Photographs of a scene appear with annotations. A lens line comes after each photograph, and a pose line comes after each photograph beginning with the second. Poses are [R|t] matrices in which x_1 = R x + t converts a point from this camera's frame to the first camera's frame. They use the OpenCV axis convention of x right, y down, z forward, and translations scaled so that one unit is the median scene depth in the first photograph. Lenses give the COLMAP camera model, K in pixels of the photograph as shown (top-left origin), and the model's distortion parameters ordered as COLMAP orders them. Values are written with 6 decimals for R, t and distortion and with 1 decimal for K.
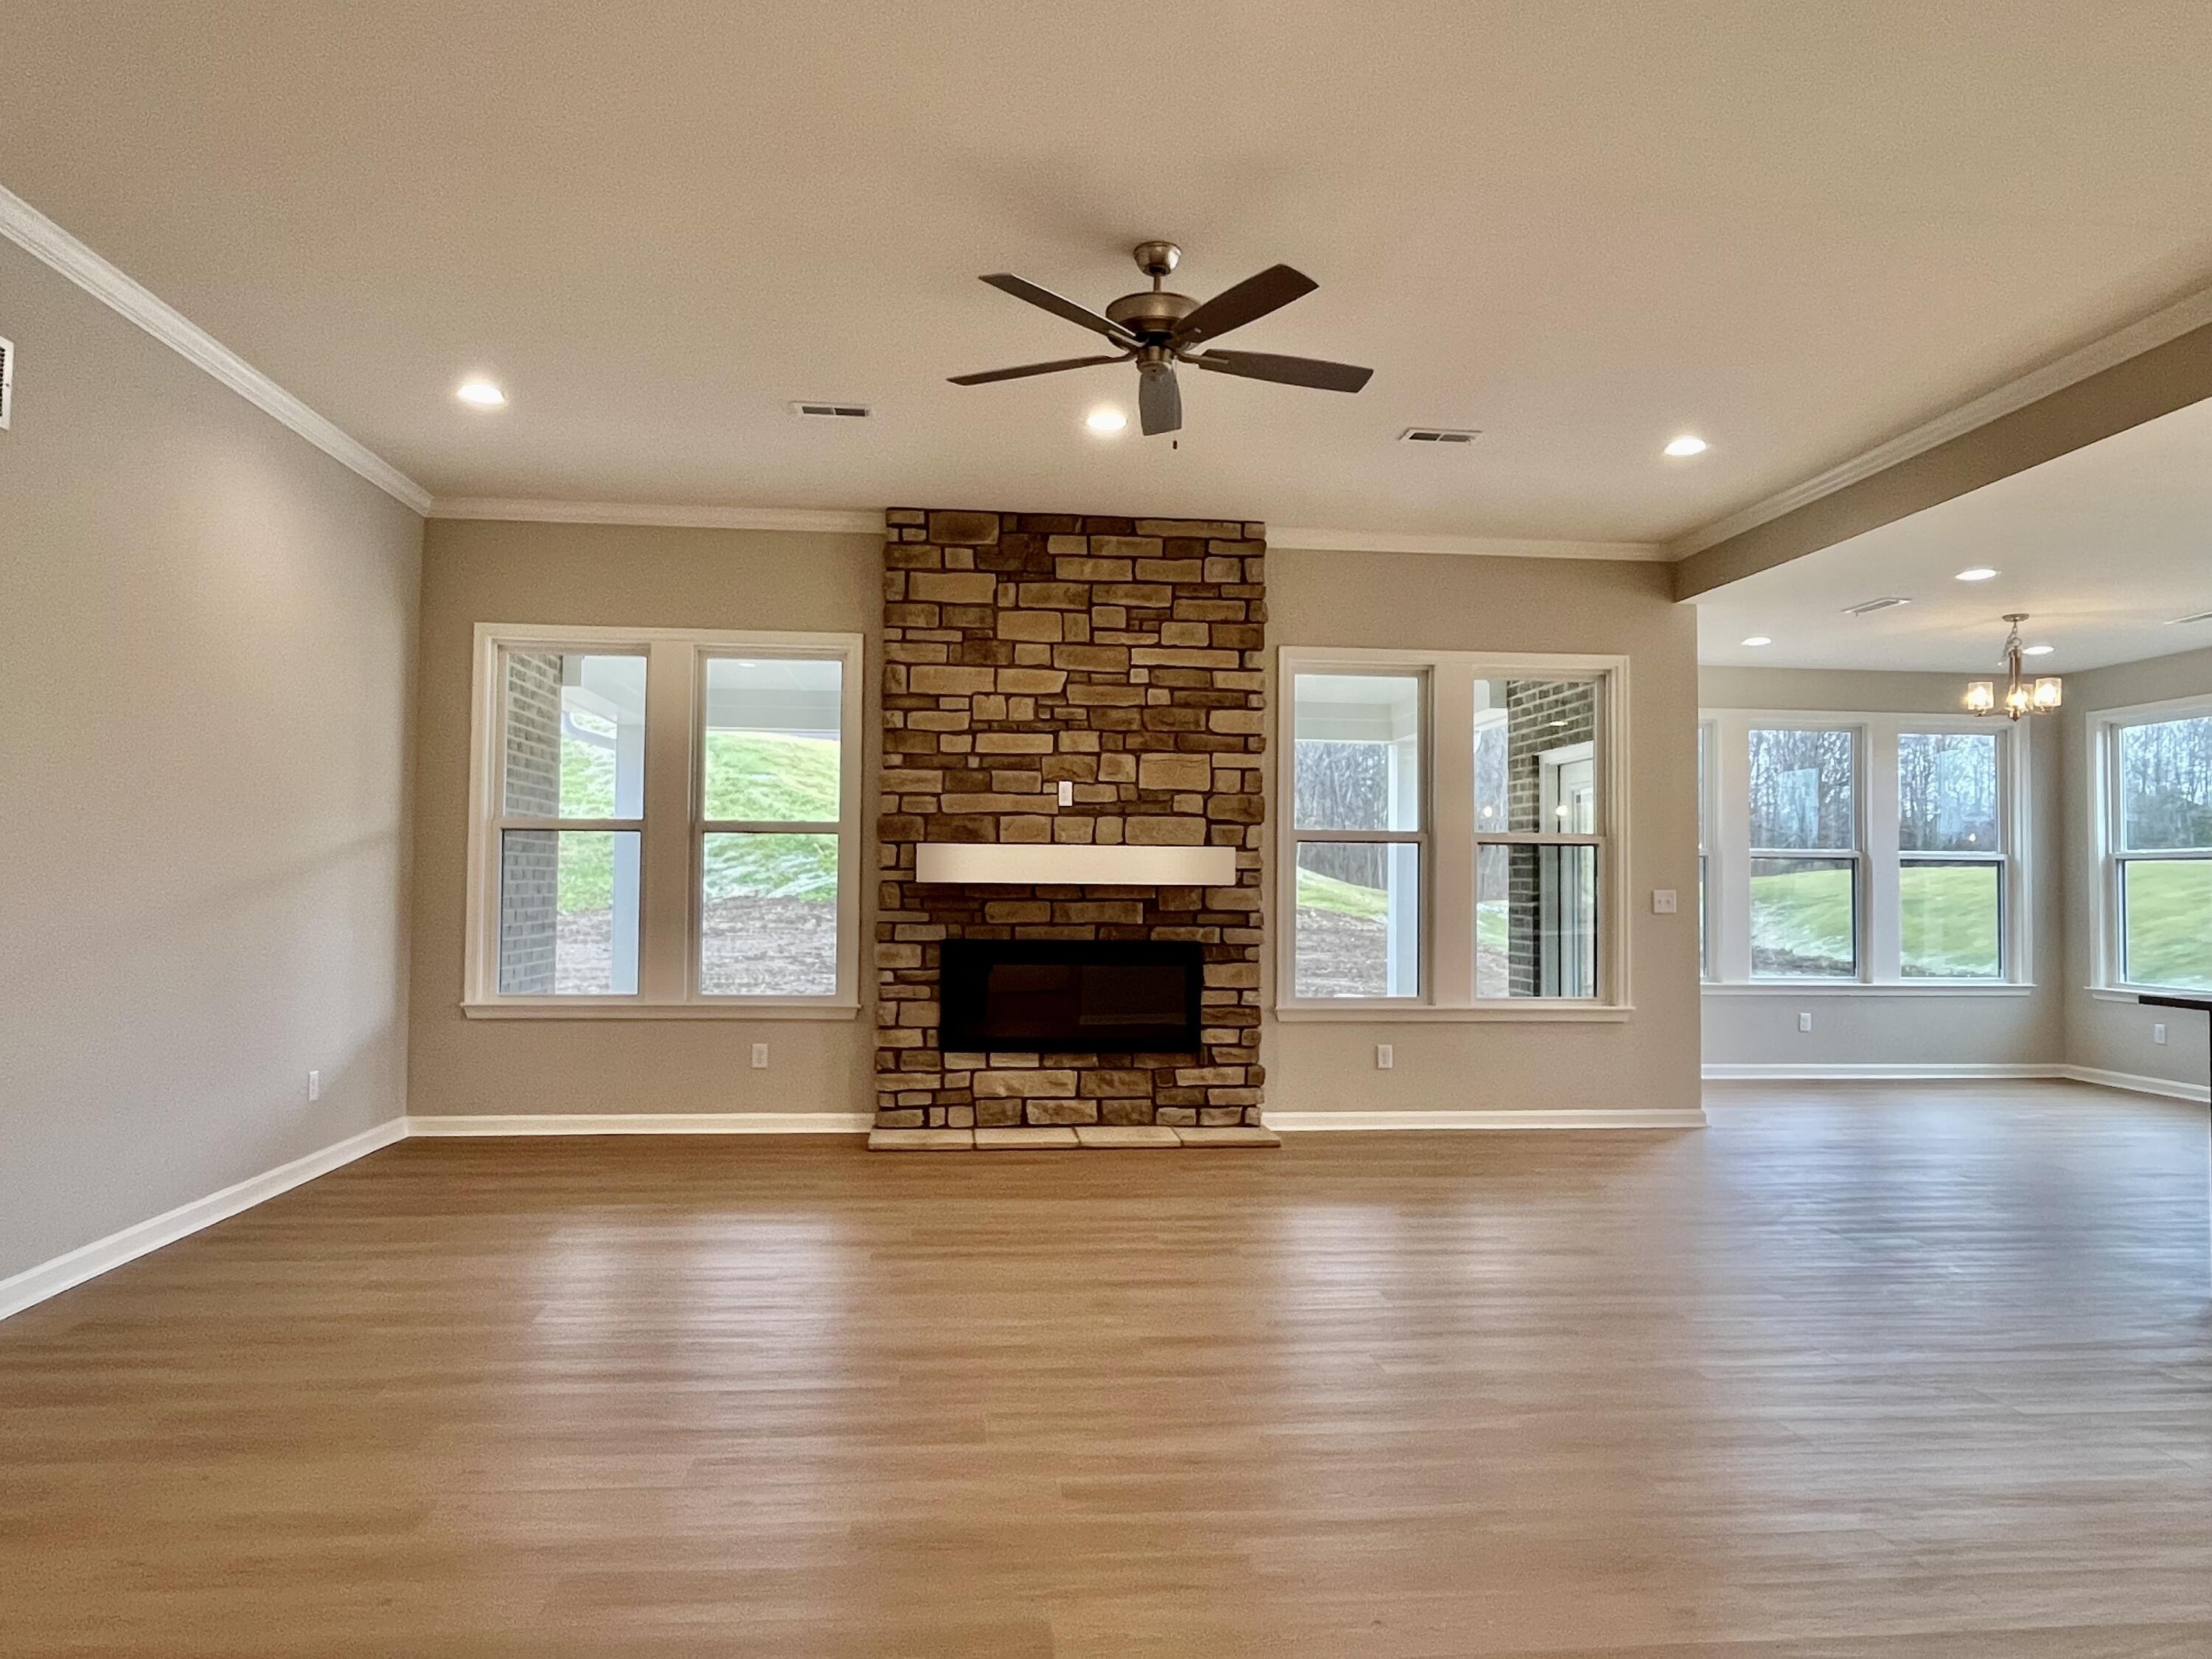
lens RADIAL K [[1385.4, 0, 1083.3], [0, 1385.4, 839.9], [0, 0, 1]] dist [-0.006814, 0.007696]
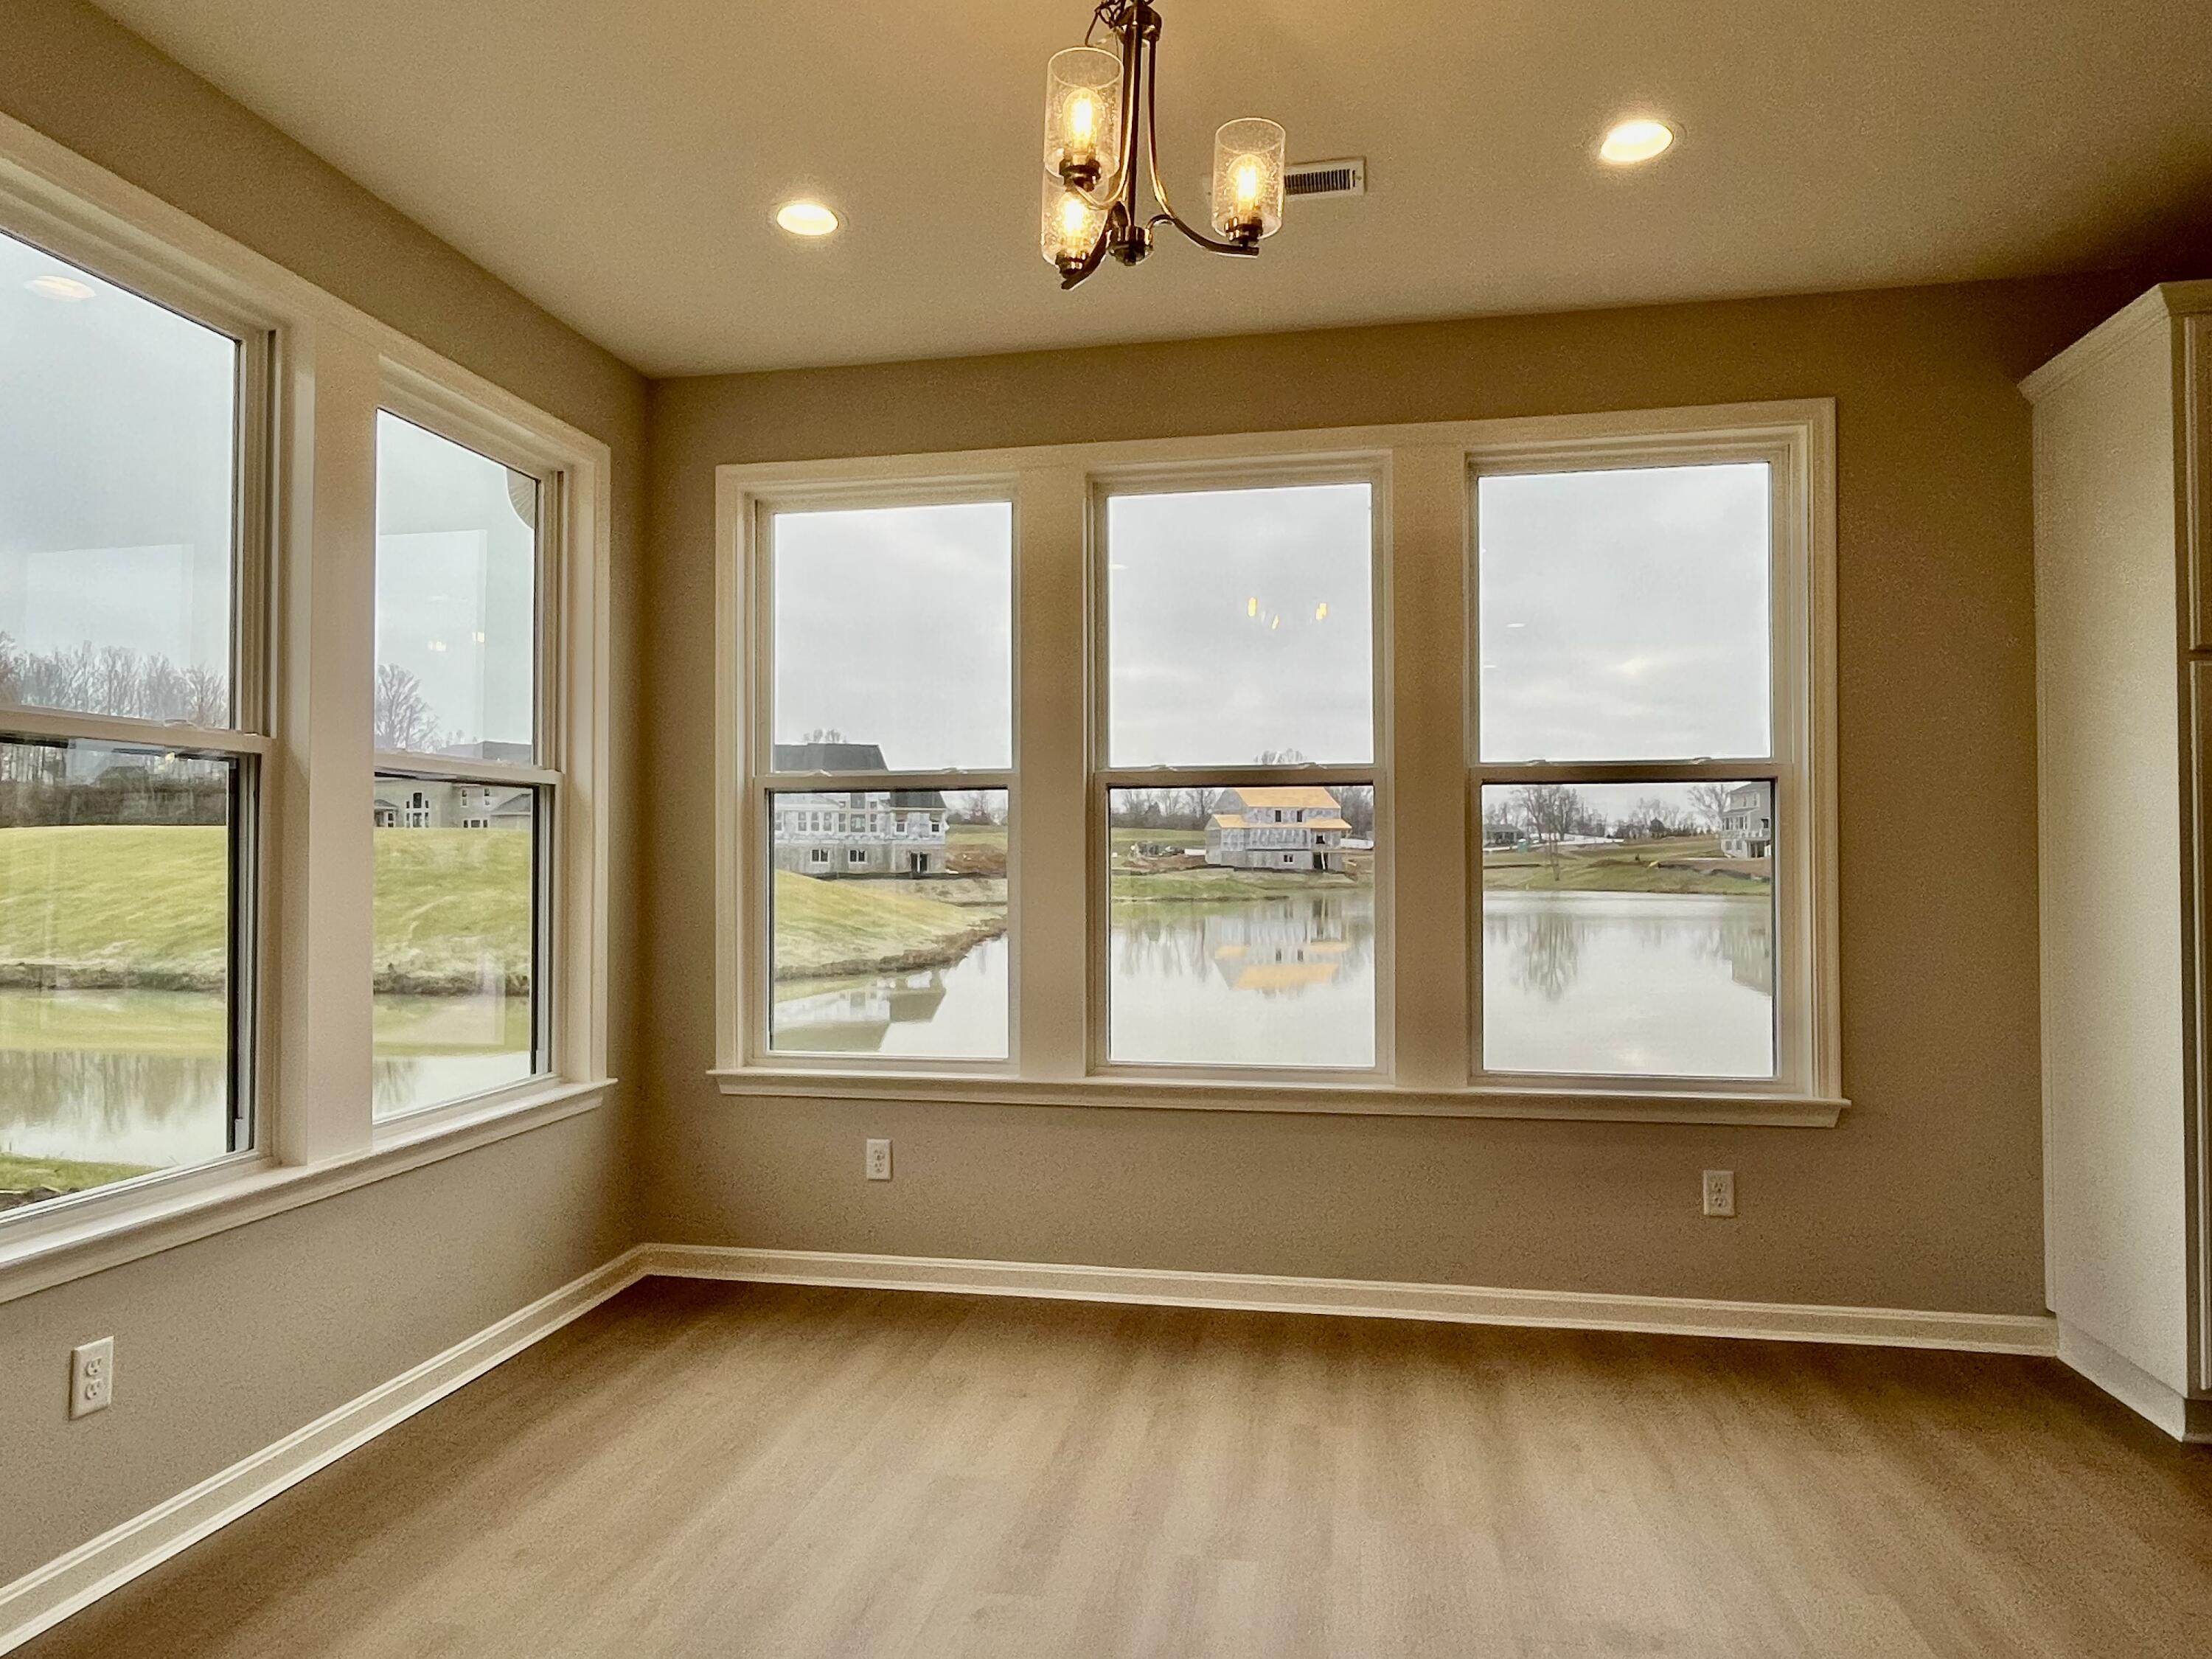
lens RADIAL K [[1385.4, 0, 1117.5], [0, 1385.4, 837.5], [0, 0, 1]] dist [-0.006814, 0.007696]
pose [[0.267808, 0.005666, 0.963456, 0.435129], [-0.027026, 0.999633, 0.001633, 0.034958], [-0.963093, -0.026476, 0.267863, 1.006586]]
